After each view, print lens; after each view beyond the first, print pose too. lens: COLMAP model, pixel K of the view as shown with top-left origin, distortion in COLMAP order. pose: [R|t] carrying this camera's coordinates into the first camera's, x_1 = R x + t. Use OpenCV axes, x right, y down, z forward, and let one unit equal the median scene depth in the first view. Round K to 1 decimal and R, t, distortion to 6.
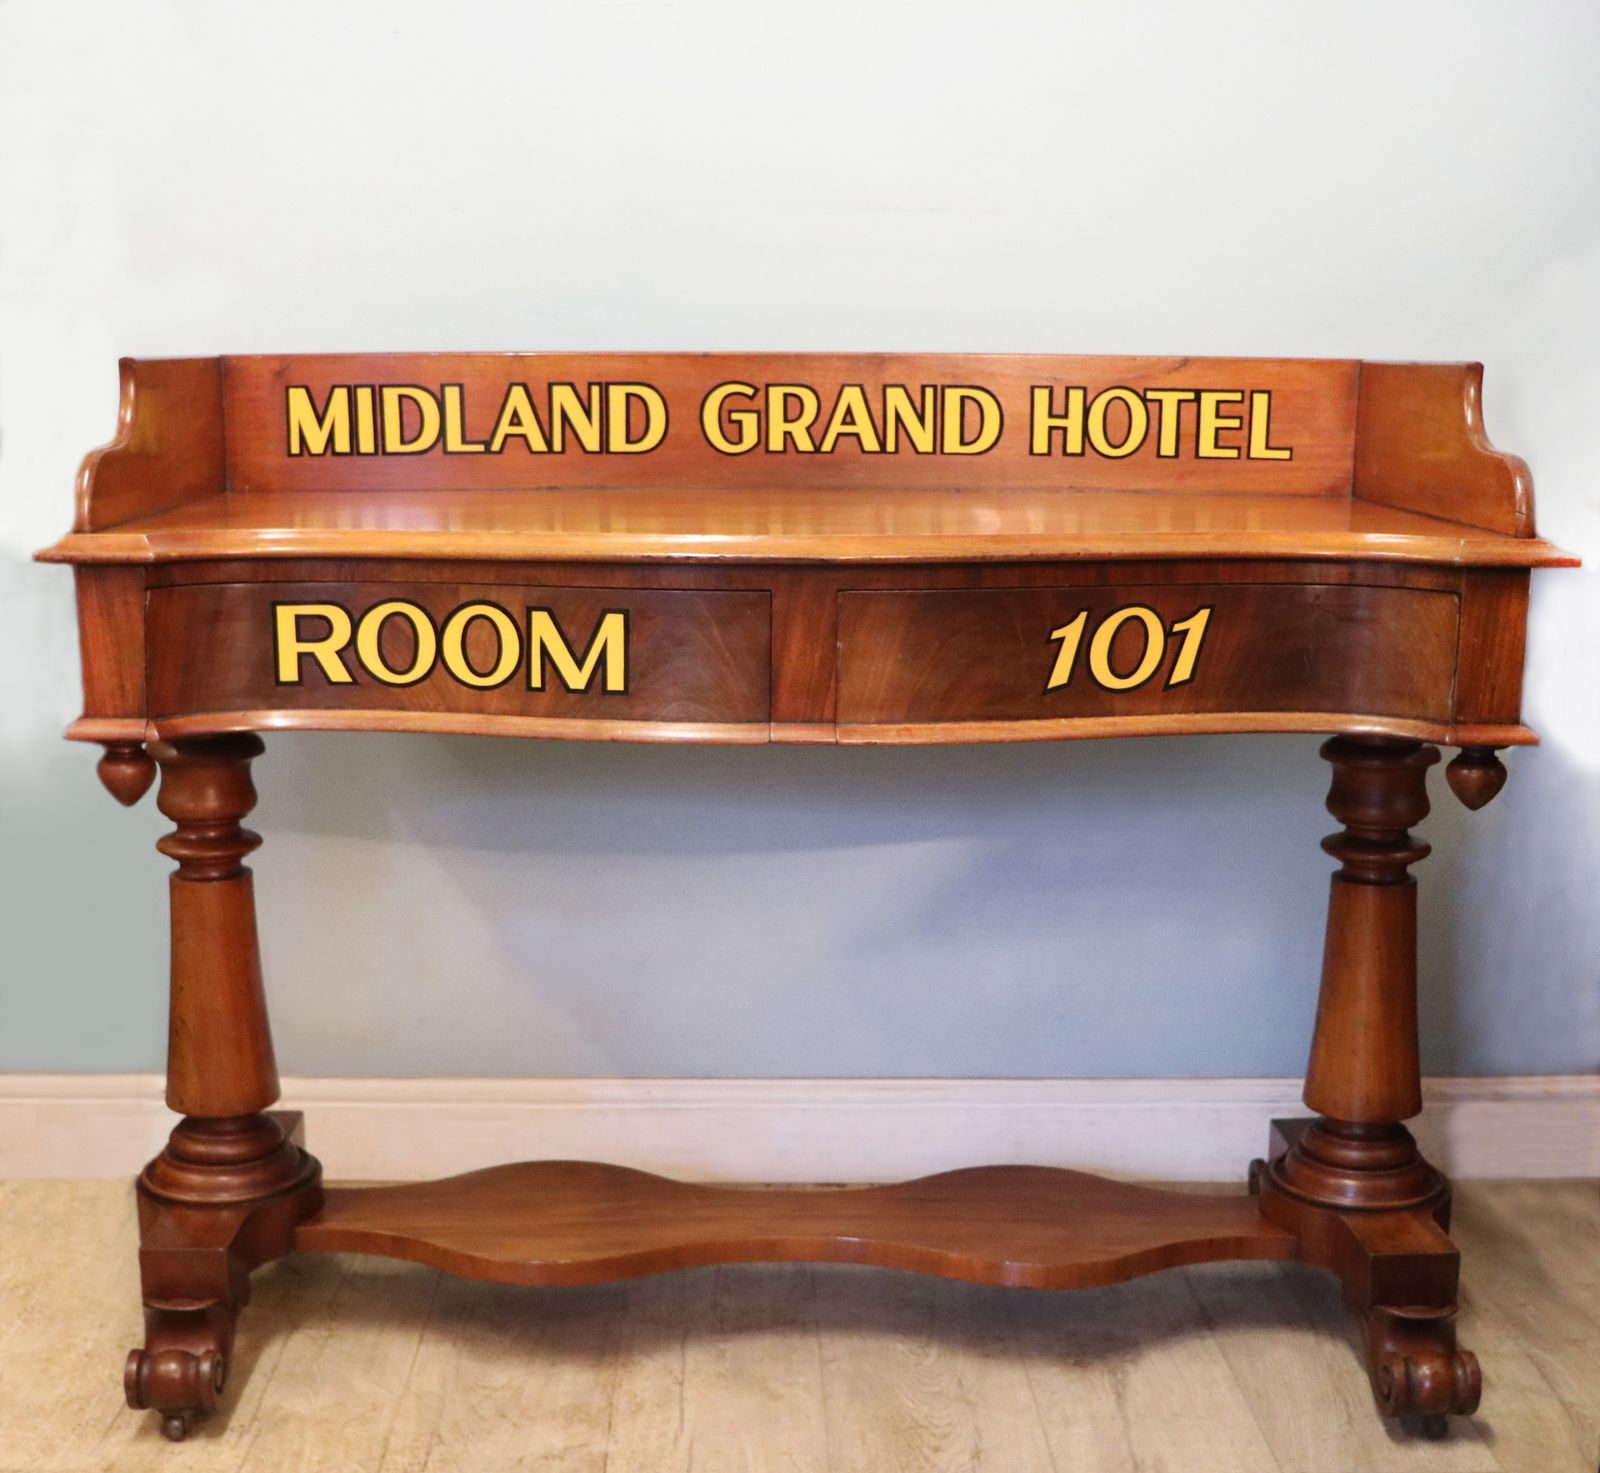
lens RADIAL K [[2068.7, 0, 732.1], [0, 2068.7, 770.5], [0, 0, 1]] dist [-0.159810, 0.294001]
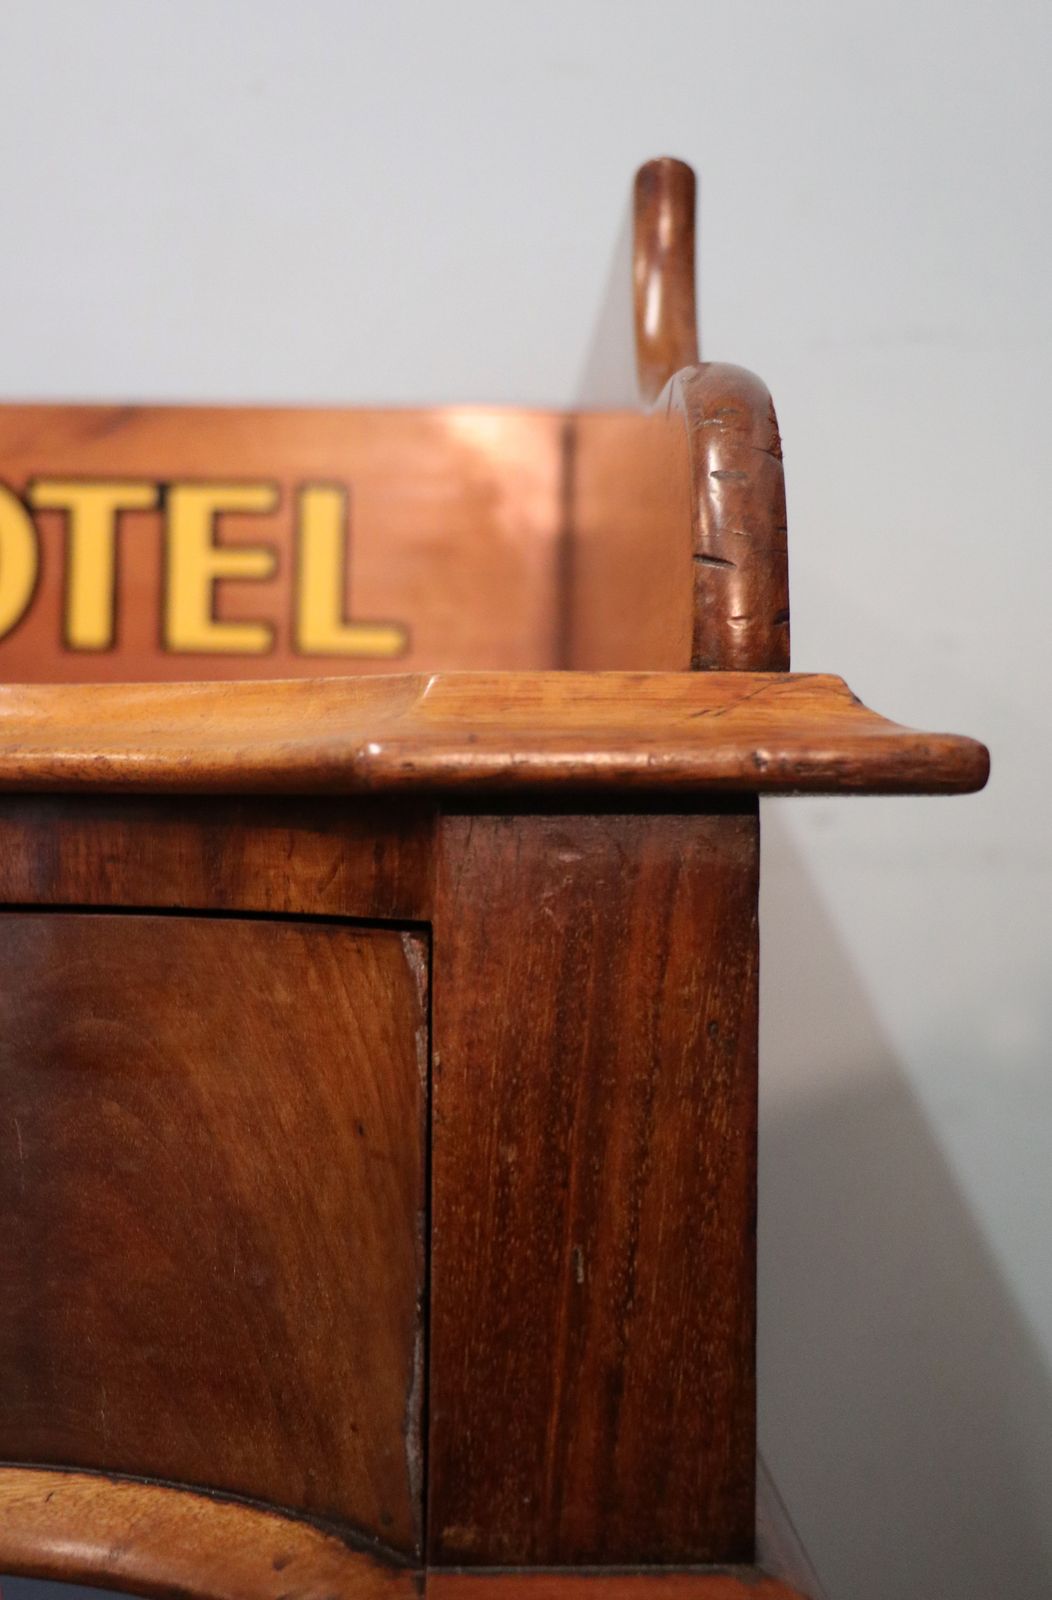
lens RADIAL K [[1996.1, 0, 526.0], [0, 1996.1, 800.0], [0, 0, 1]] dist [0.008537, 0.017286]
pose [[0.998786, 0.005001, 0.049008, 0.281590], [0.004804, 0.980204, -0.197934, -0.046549], [-0.049028, 0.197929, 0.978989, 0.625930]]
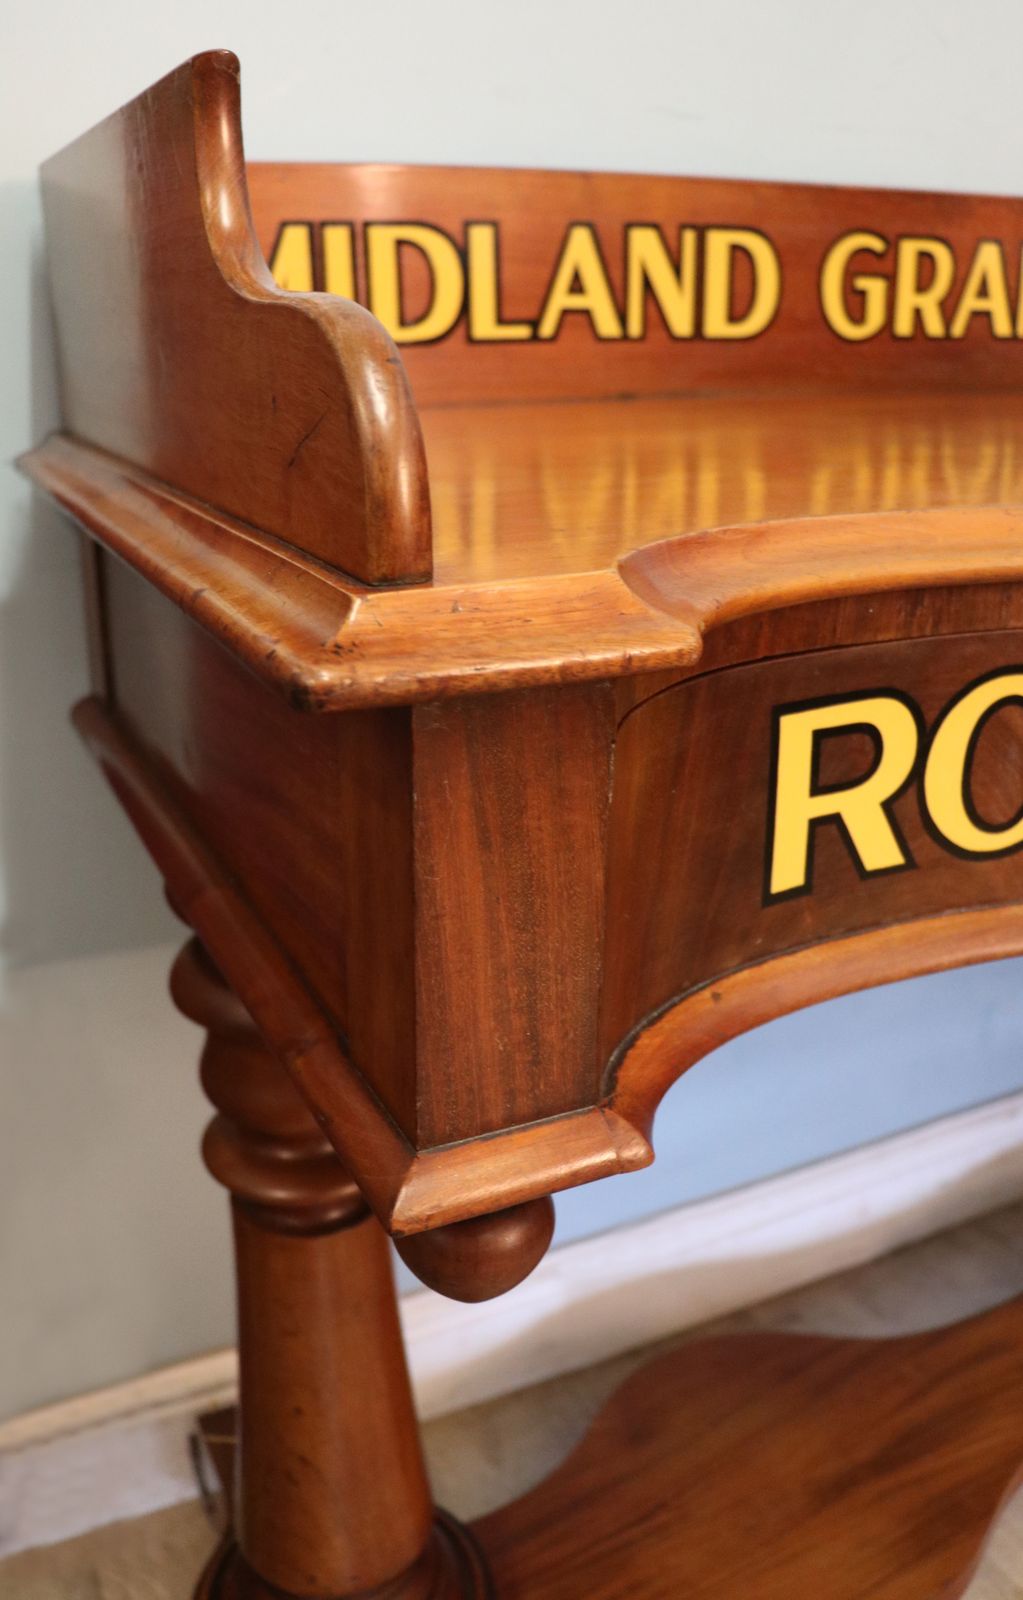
lens RADIAL K [[1333.4, 0, 479.2], [0, 1333.4, 799.5], [0, 0, 1]] dist [-0.123227, 0.000681]
pose [[0.914247, -0.154305, 0.374624, -0.300862], [0.092159, 0.979599, 0.178583, -0.093255], [-0.394537, -0.128744, 0.909816, 0.642014]]
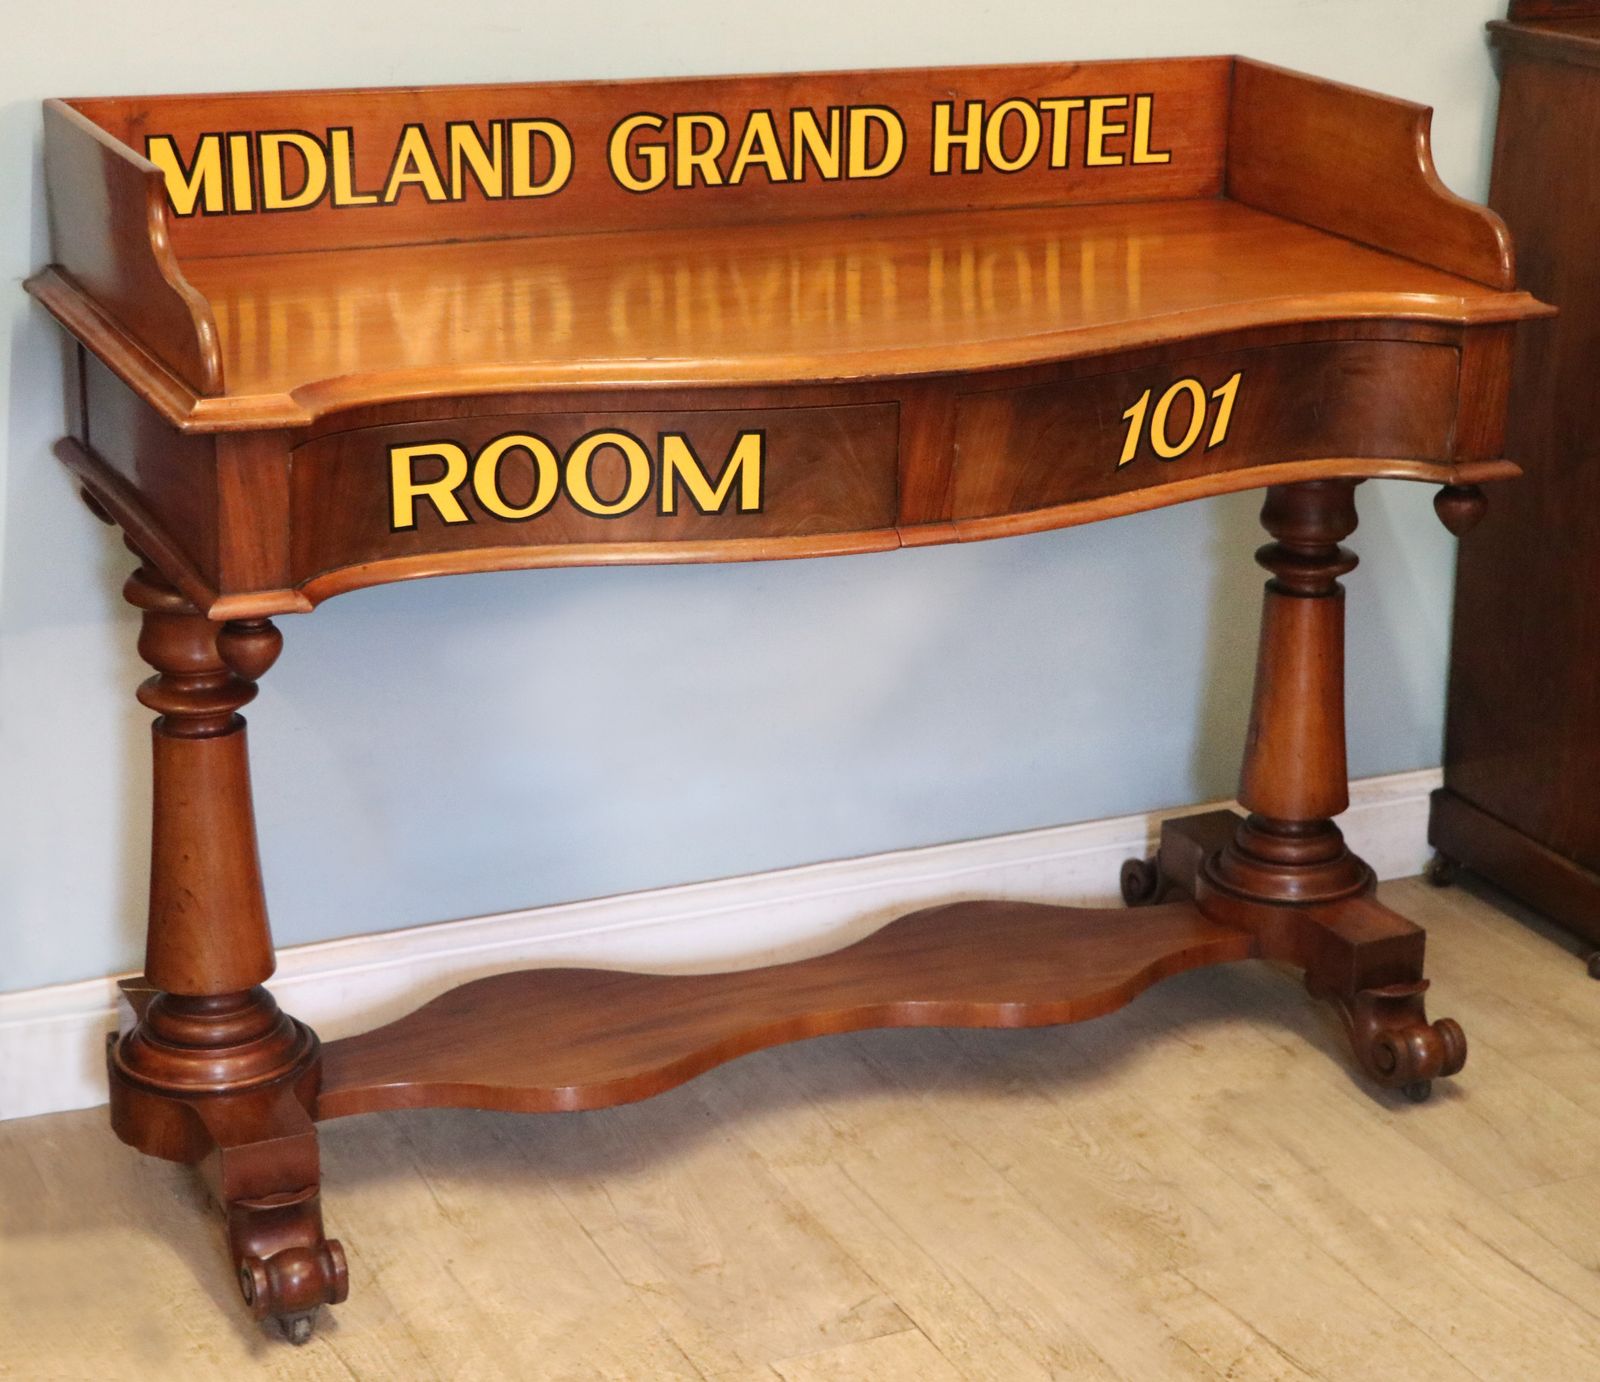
lens RADIAL K [[3021.9, 0, 853.6], [0, 3021.9, 652.2], [0, 0, 1]] dist [0.080943, 0.257480]
pose [[0.905376, -0.116273, 0.408381, -0.491032], [0.059709, 0.987083, 0.148665, -0.147263], [-0.420392, -0.110214, 0.900624, -0.276553]]
